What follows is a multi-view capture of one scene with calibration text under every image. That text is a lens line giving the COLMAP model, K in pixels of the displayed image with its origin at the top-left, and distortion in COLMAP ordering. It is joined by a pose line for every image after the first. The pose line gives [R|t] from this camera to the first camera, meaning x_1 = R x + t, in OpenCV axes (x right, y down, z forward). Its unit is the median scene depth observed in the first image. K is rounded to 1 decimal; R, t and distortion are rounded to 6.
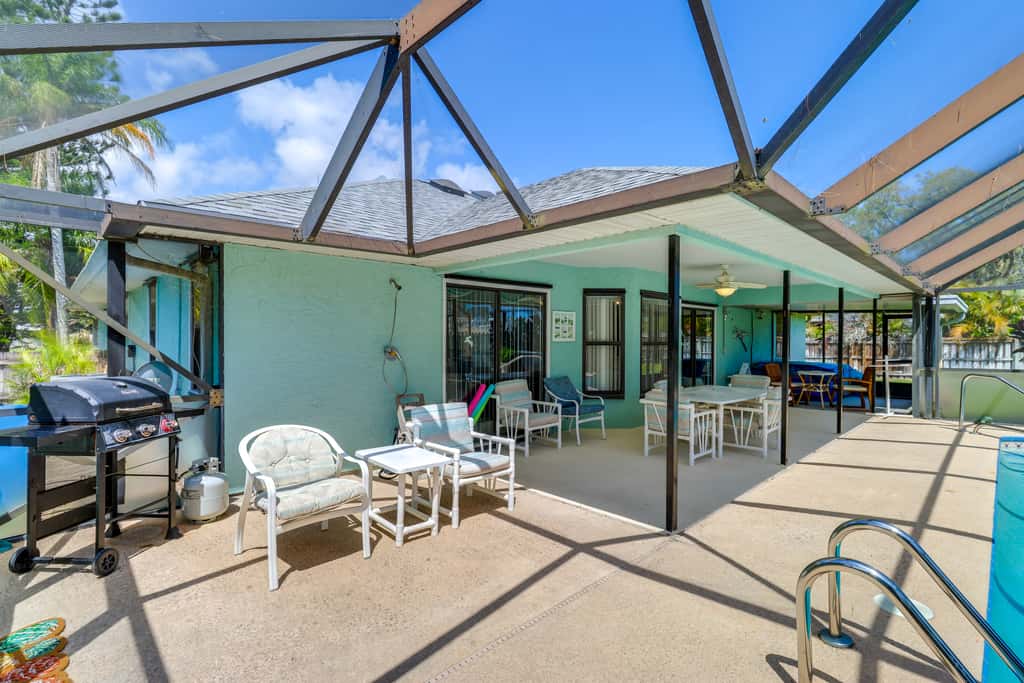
lens RADIAL K [[477.1, 0, 512.0], [0, 477.1, 341.5], [0, 0, 1]] dist [-0.001222, 0.000047]
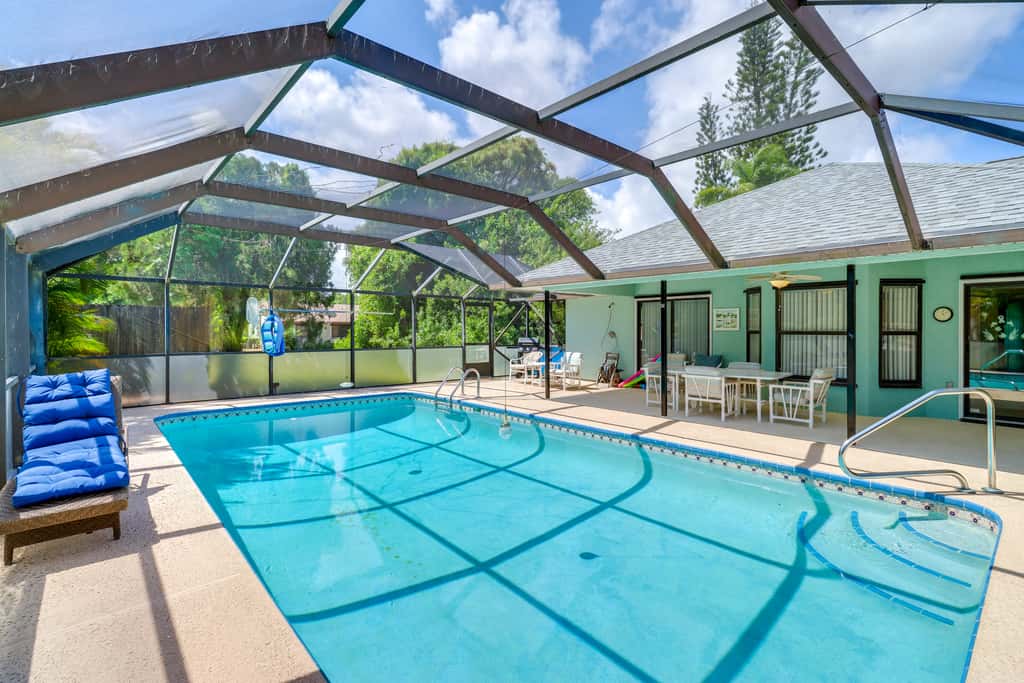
lens RADIAL K [[477.1, 0, 512.0], [0, 477.1, 341.5], [0, 0, 1]] dist [-0.001222, 0.000047]
pose [[-0.041731, 0.021329, -0.998901, 1.554287], [-0.005483, 0.999752, 0.021576, 0.005592], [0.999114, 0.006377, -0.041603, 0.459597]]
